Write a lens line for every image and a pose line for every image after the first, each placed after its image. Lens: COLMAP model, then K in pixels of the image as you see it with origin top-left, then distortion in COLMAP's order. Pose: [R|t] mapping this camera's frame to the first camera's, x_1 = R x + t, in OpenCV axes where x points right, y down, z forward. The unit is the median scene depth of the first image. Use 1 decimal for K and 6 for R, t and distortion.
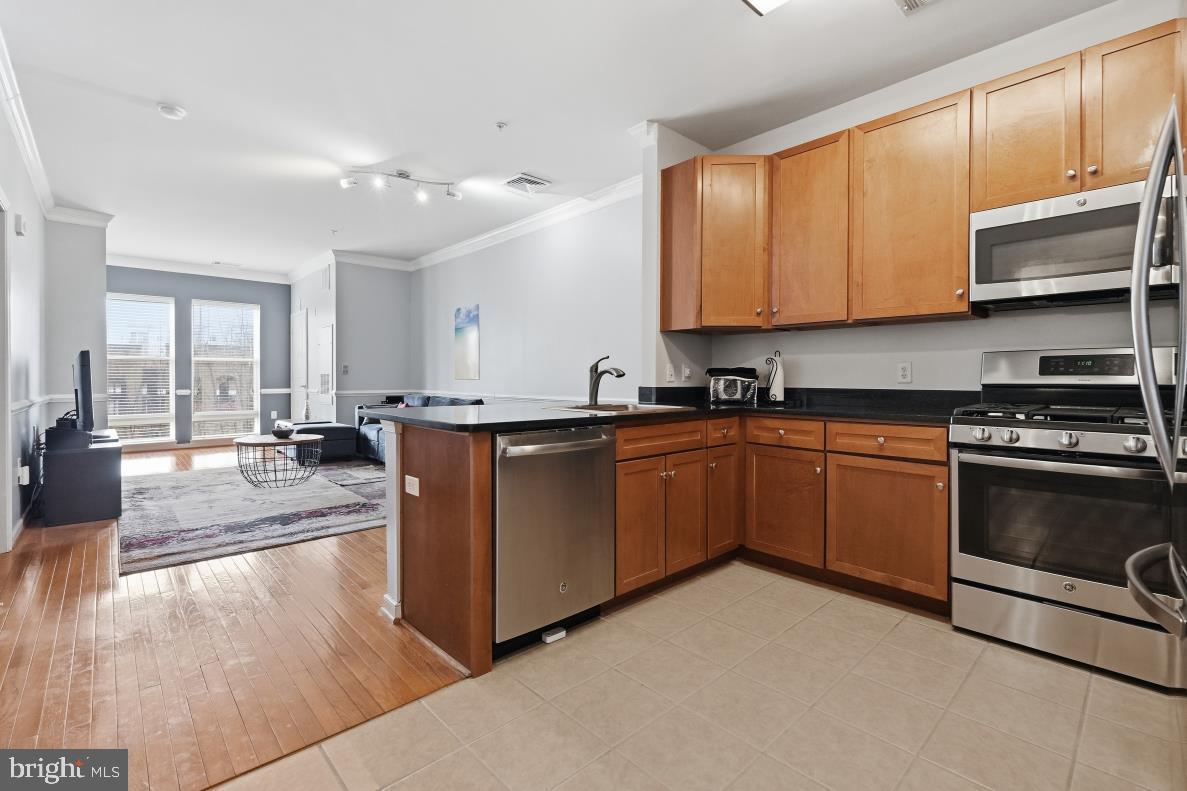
lens RADIAL K [[531.6, 0, 588.2], [0, 531.6, 379.9], [0, 0, 1]] dist [-0.003396, 0.001482]
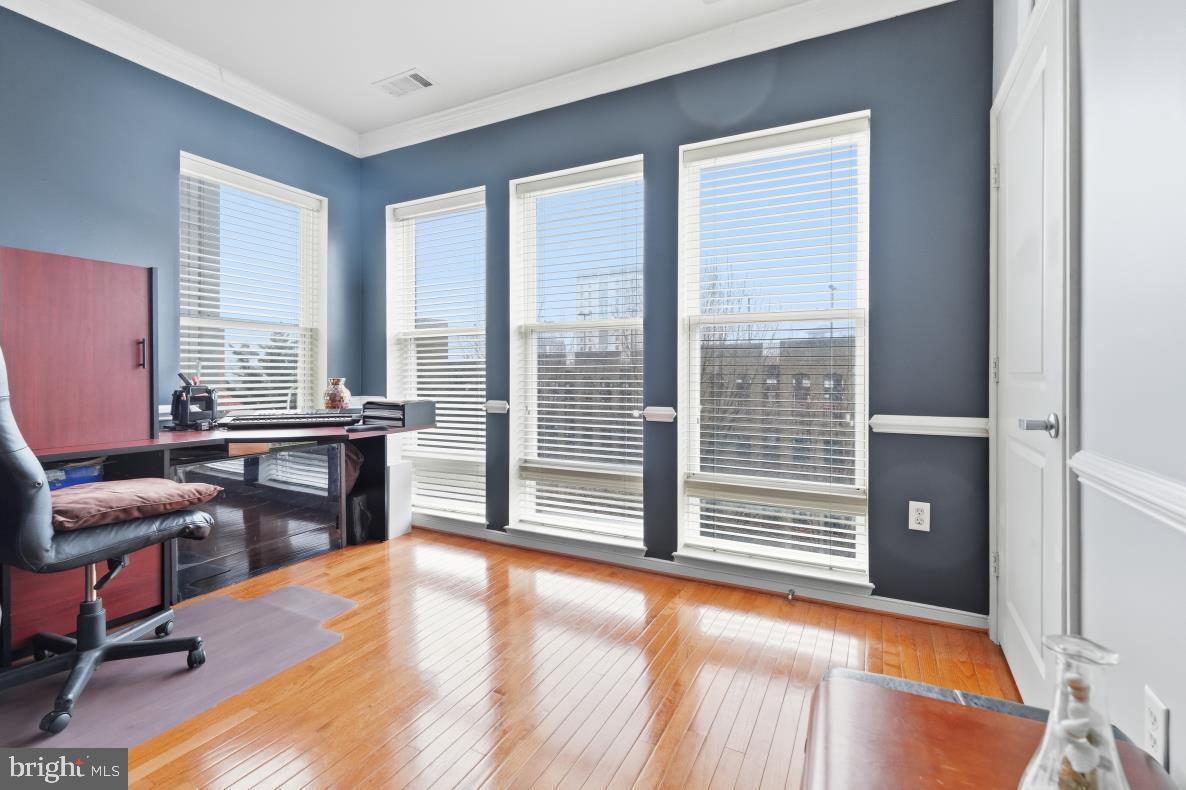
lens RADIAL K [[531.1, 0, 598.0], [0, 531.1, 376.1], [0, 0, 1]] dist [-0.003396, 0.001482]
pose [[0.359548, 0.007207, -0.933099, -0.471923], [-0.002424, 0.999974, 0.006790, -0.004771], [0.933123, -0.000179, 0.359556, 0.883169]]
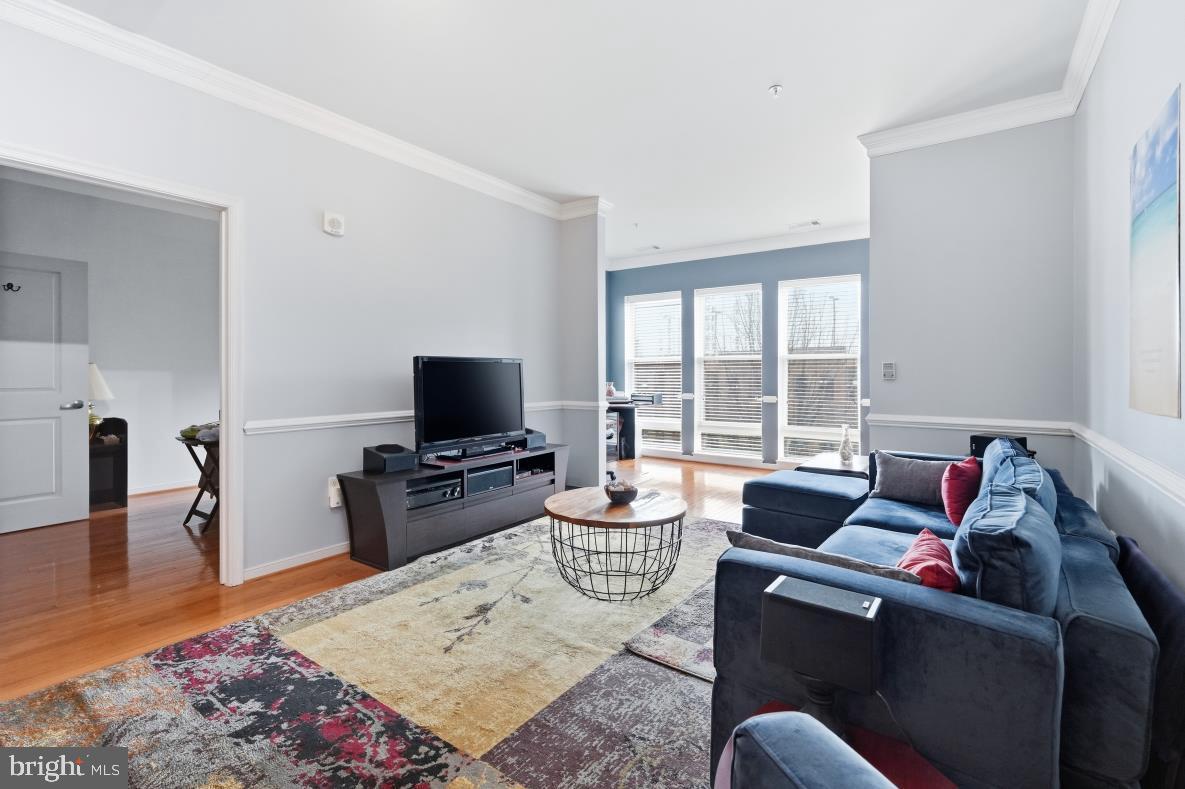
lens RADIAL K [[530.7, 0, 594.6], [0, 530.7, 382.0], [0, 0, 1]] dist [-0.003396, 0.001482]
pose [[0.208604, 0.016325, -0.977864, -0.032763], [0.000047, 0.999860, 0.016703, -0.017263], [0.978000, -0.003530, 0.208575, 0.607182]]
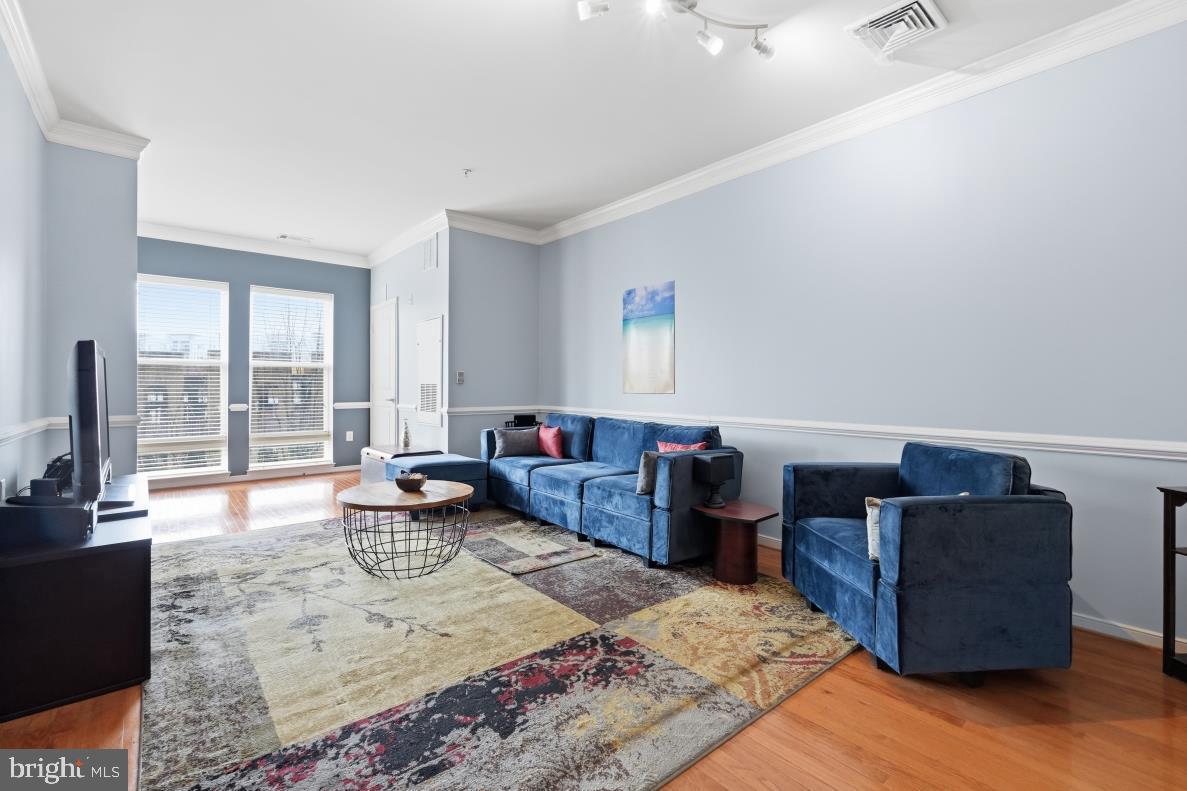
lens RADIAL K [[531.6, 0, 588.3], [0, 531.6, 382.6], [0, 0, 1]] dist [-0.003396, 0.001482]
pose [[0.998902, 0.002209, -0.046790, -0.241708], [-0.002669, 0.999949, -0.009776, -0.006429], [0.046766, 0.009890, 0.998857, 0.280959]]
